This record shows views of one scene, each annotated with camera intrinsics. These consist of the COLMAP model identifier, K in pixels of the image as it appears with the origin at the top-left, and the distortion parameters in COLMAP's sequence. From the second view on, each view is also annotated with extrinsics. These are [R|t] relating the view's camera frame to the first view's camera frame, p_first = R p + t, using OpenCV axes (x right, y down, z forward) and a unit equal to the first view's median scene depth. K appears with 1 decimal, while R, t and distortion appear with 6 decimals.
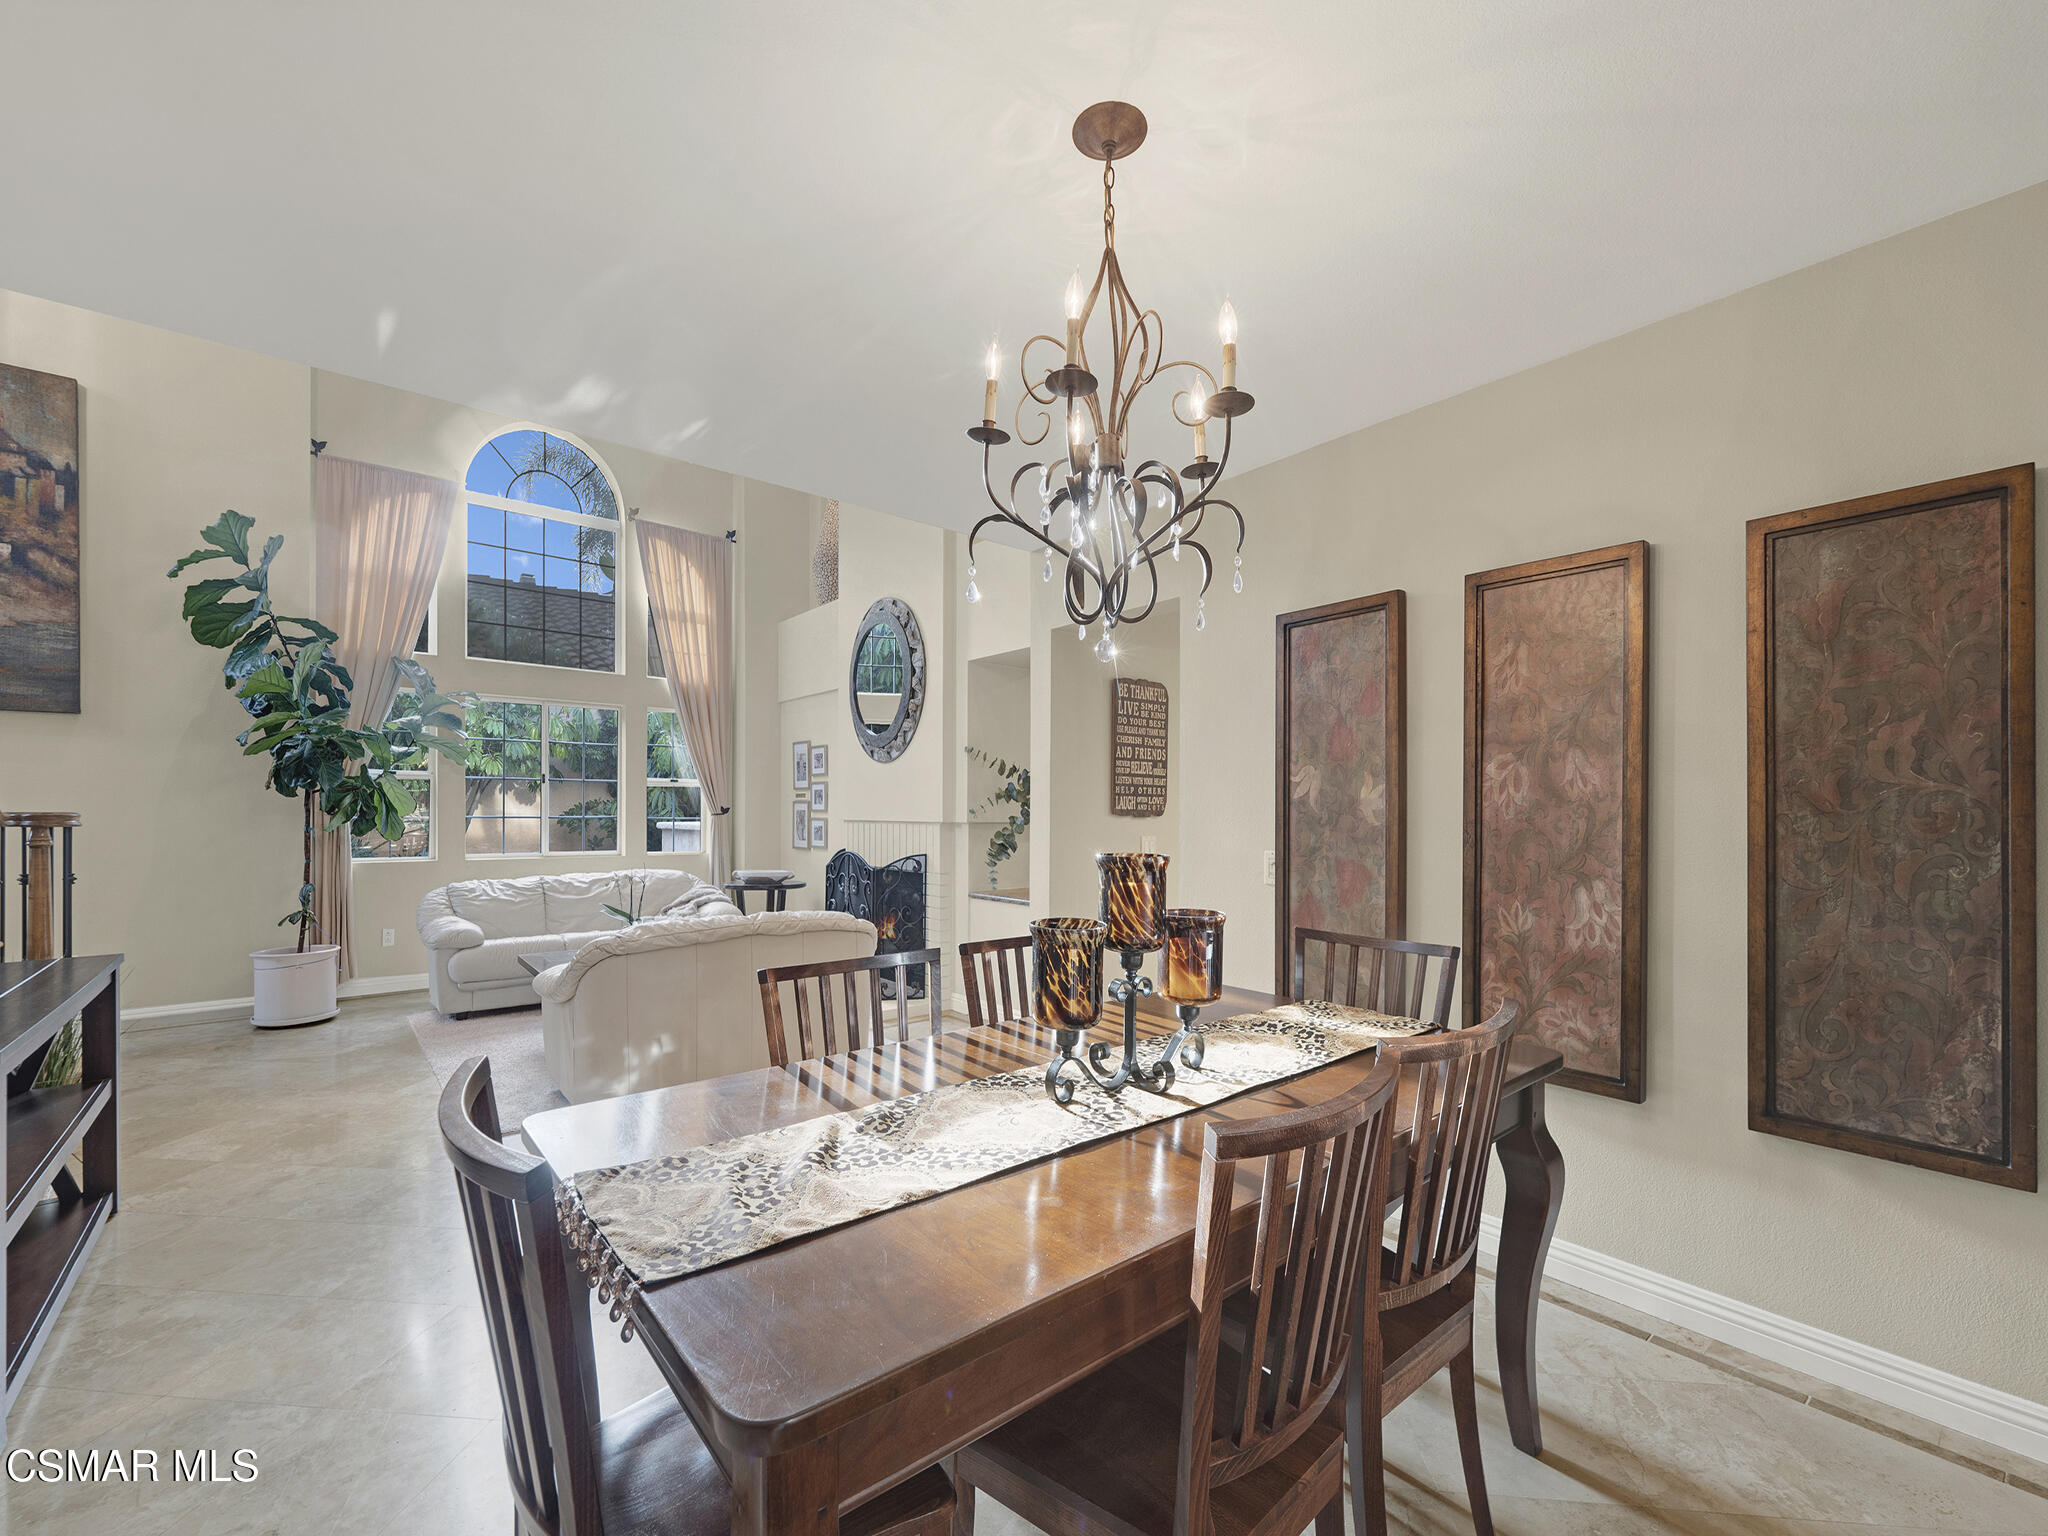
lens RADIAL K [[865.3, 0, 1019.5], [0, 865.3, 778.9], [0, 0, 1]] dist [-0.000077, 0.000236]
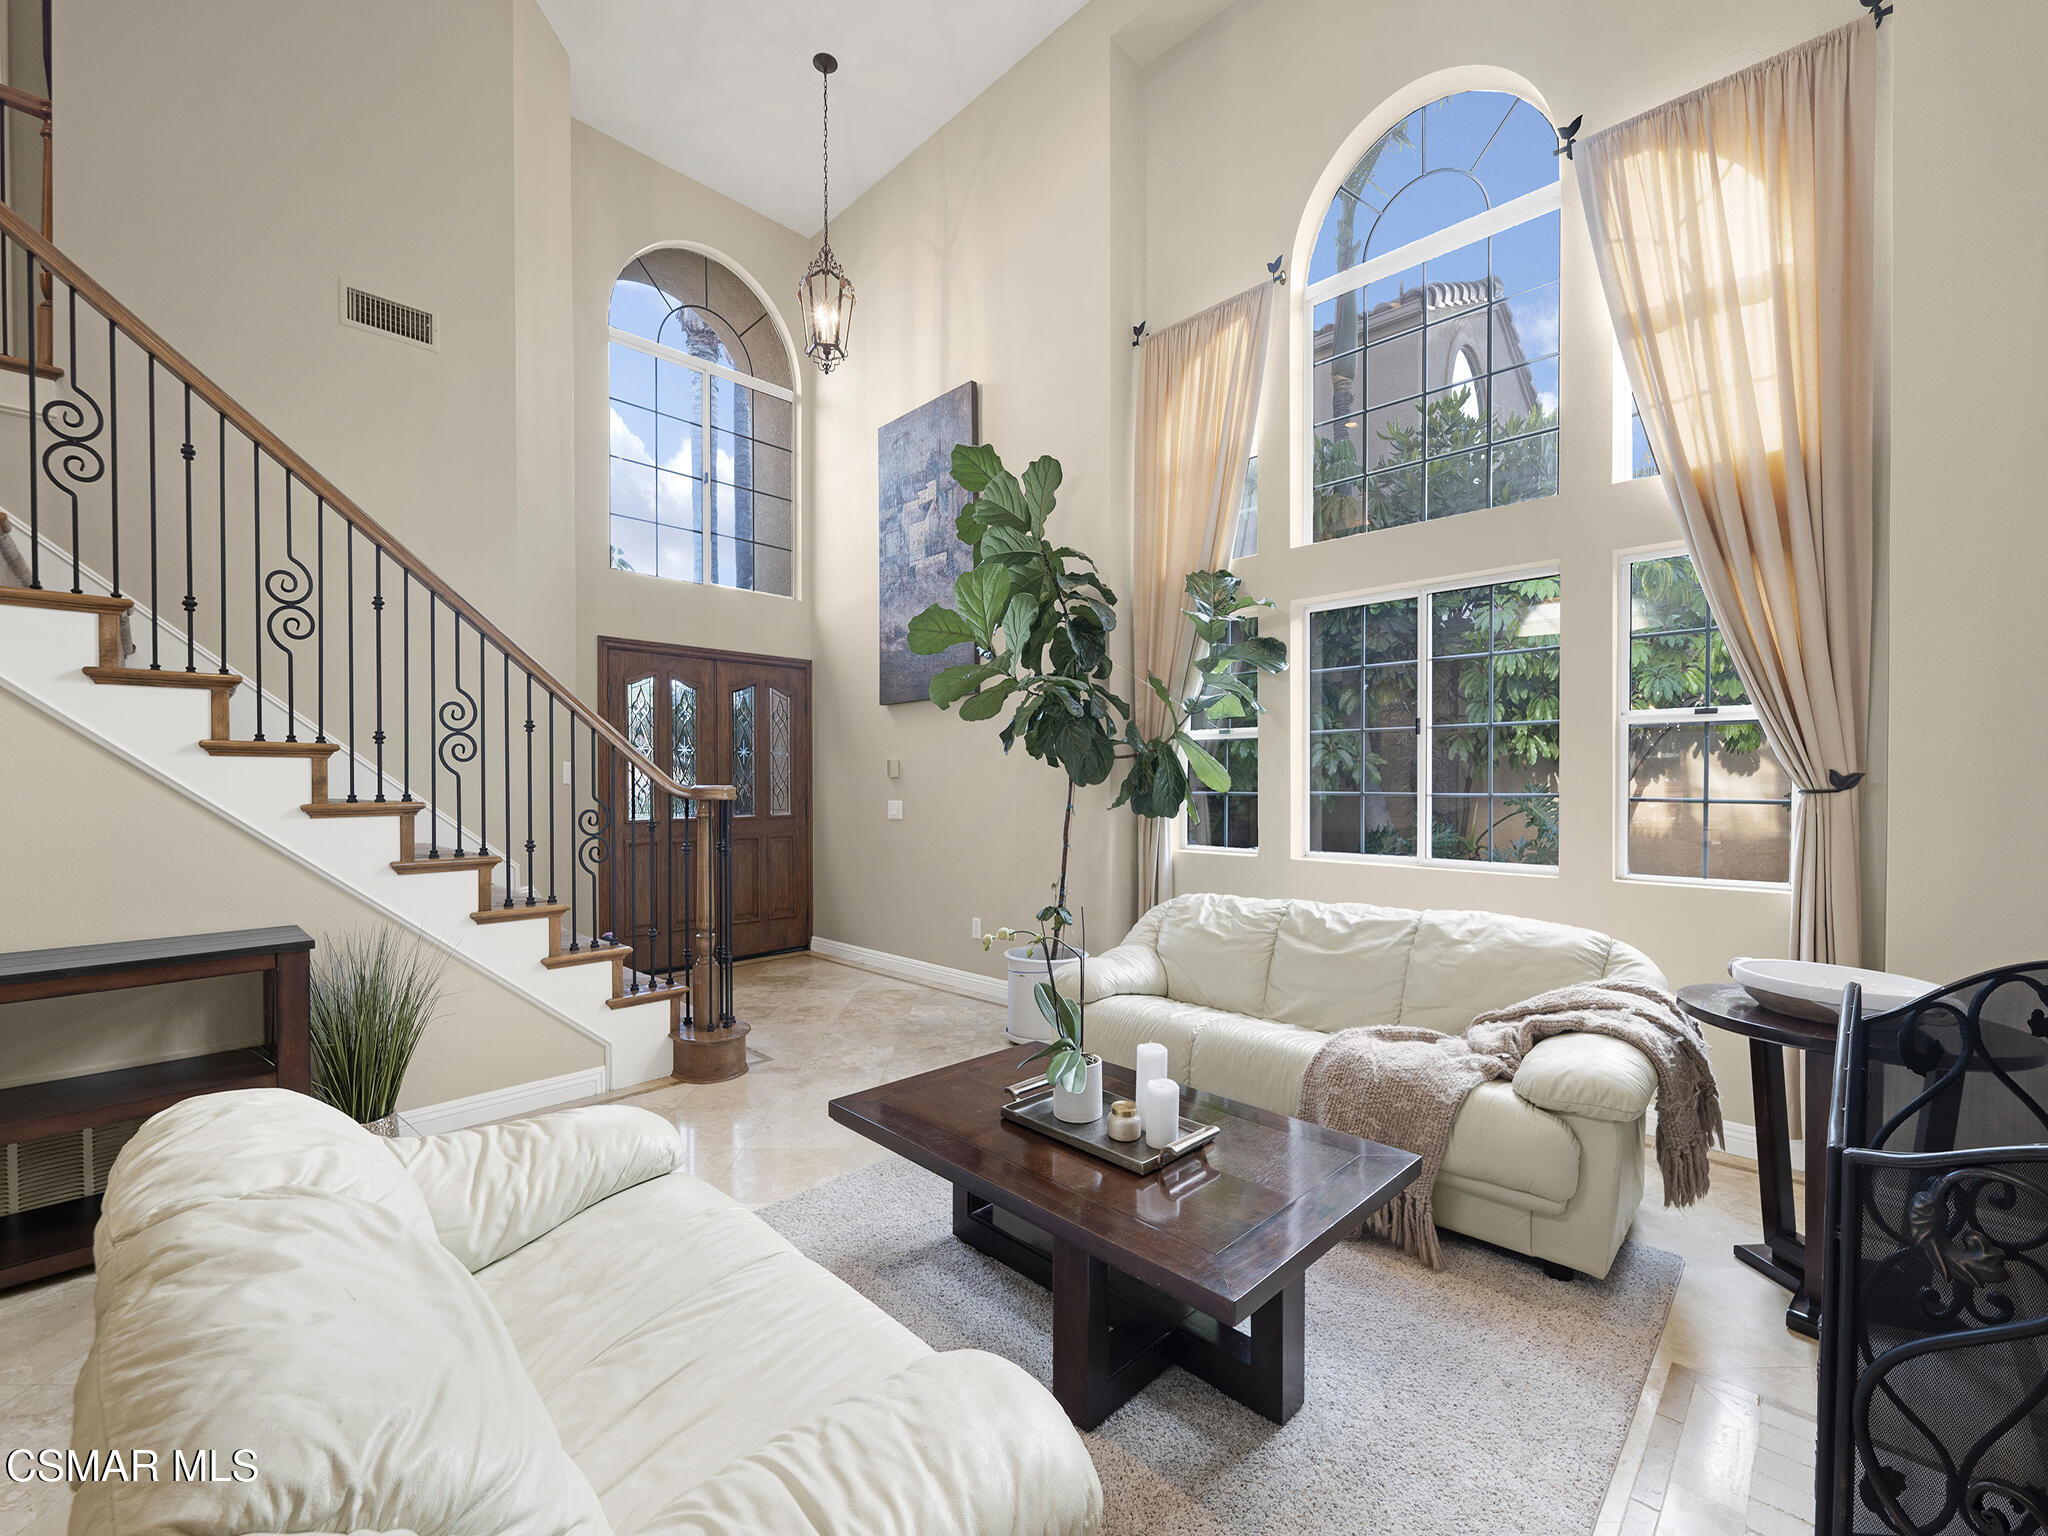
lens RADIAL K [[858.8, 0, 1021.9], [0, 858.8, 787.3], [0, 0, 1]] dist [-0.001076, -0.000178]
pose [[0.104872, -0.001373, -0.994485, -0.023353], [0.035814, 0.999356, 0.002397, 0.027132], [0.993841, -0.035868, 0.104853, 0.647345]]
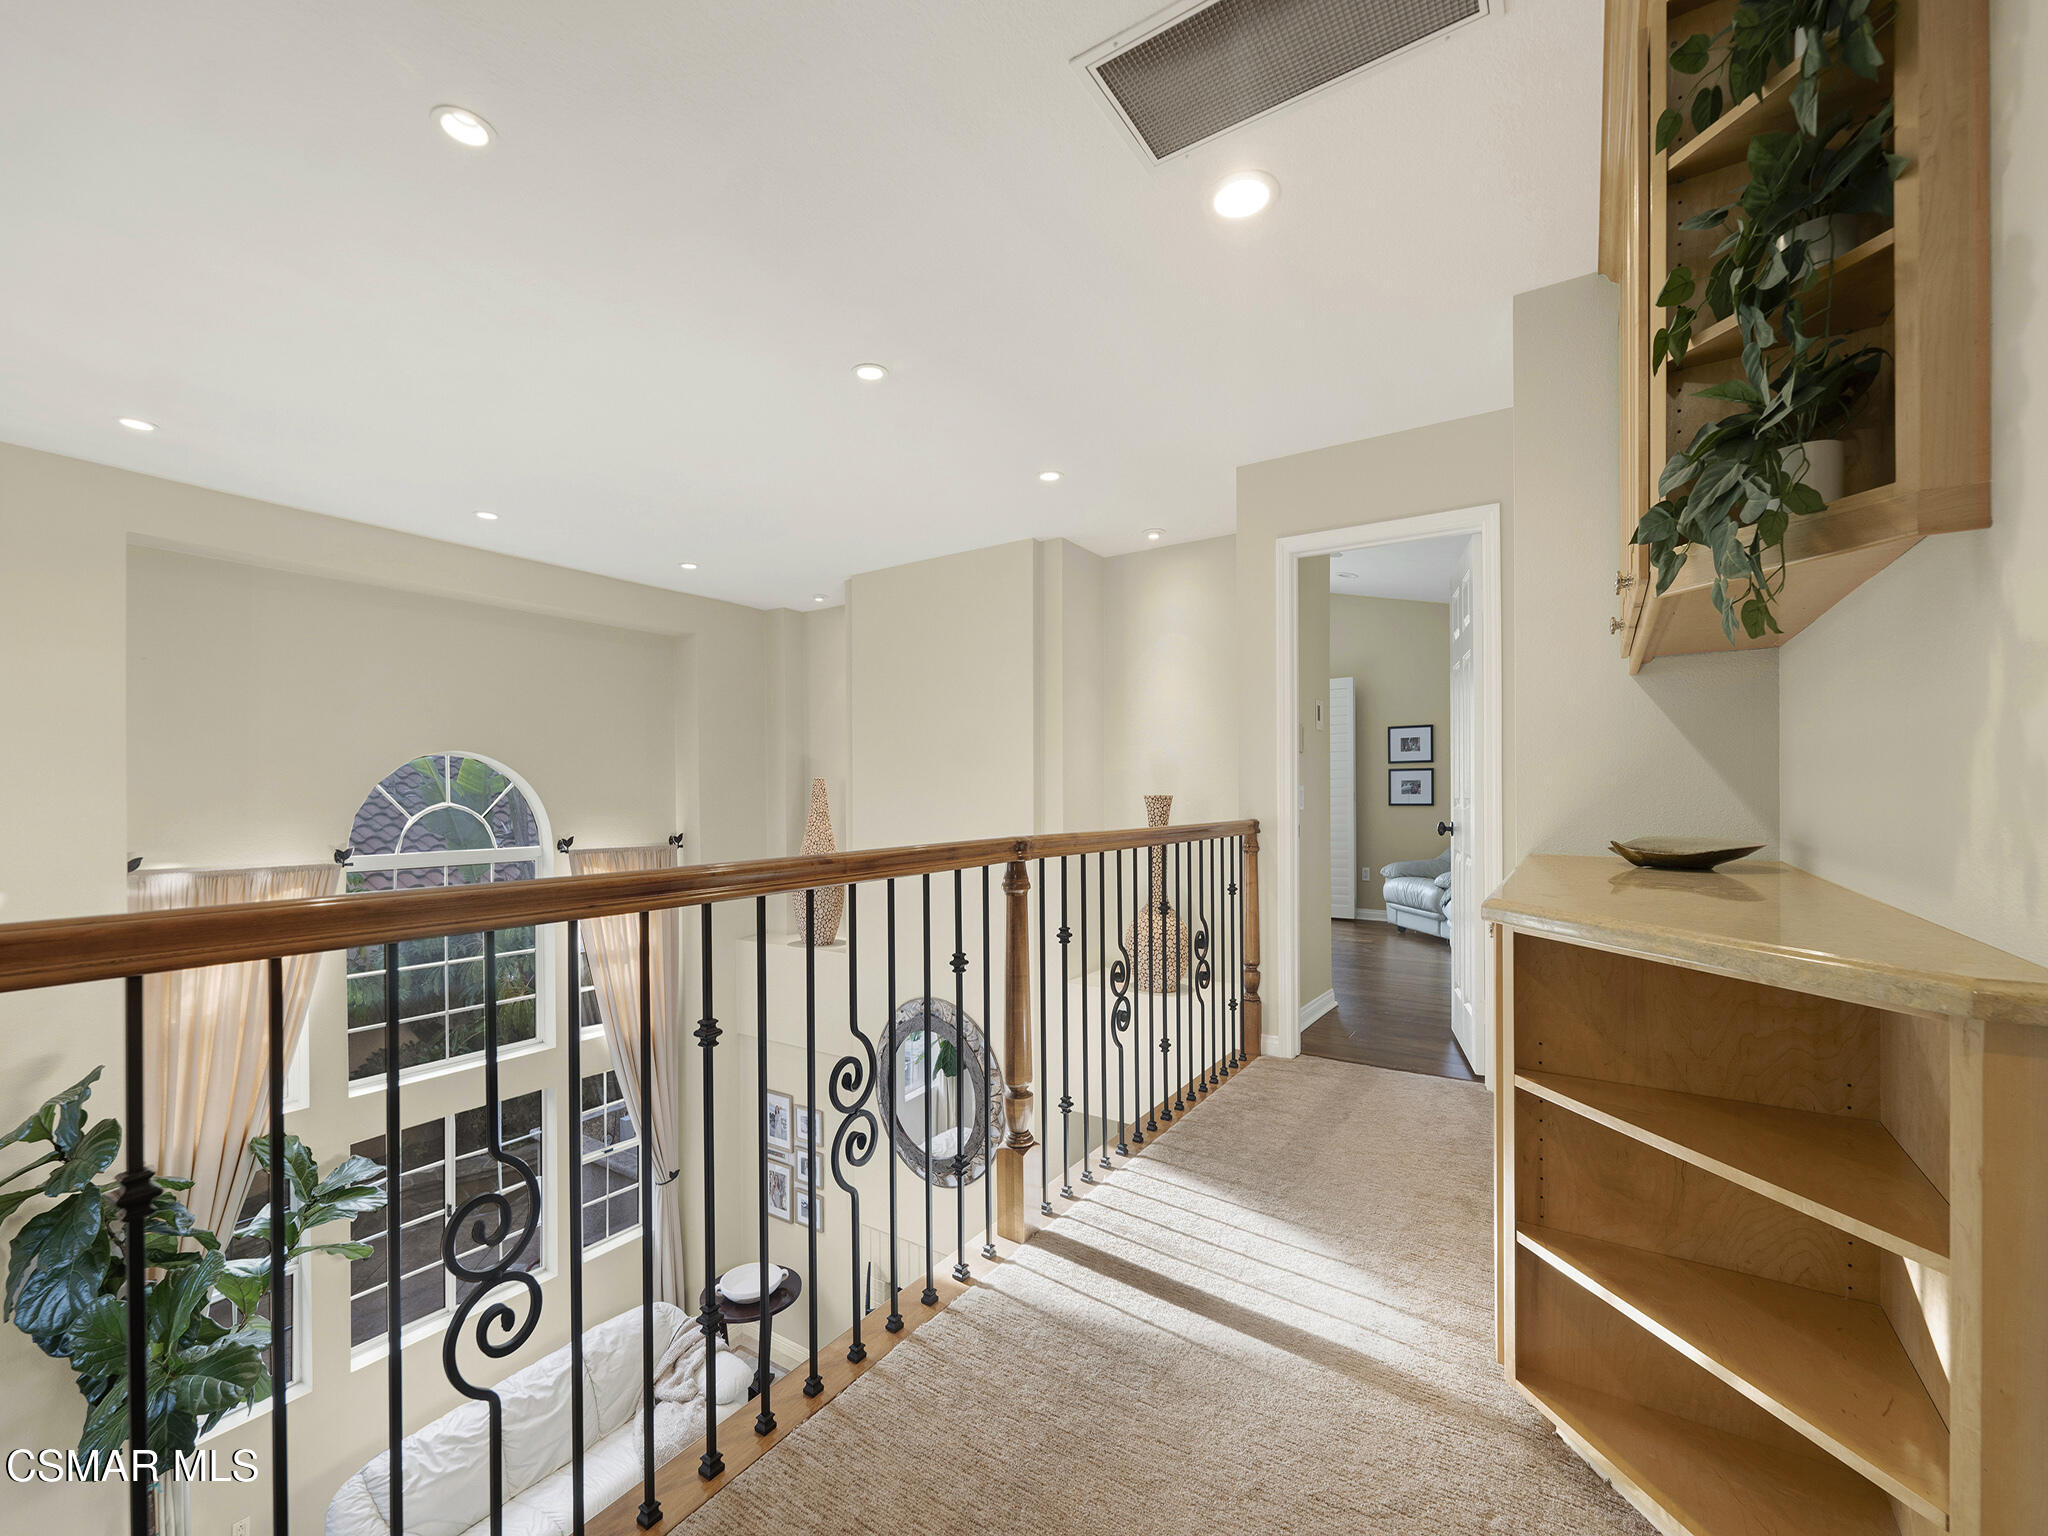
lens RADIAL K [[858.8, 0, 1021.9], [0, 858.8, 787.3], [0, 0, 1]] dist [-0.001076, -0.000178]
pose [[0.955609, -0.005784, 0.294581, -0.276896], [-0.001465, 0.999702, 0.024382, -0.376988], [-0.294634, -0.023731, 0.955316, 0.123232]]
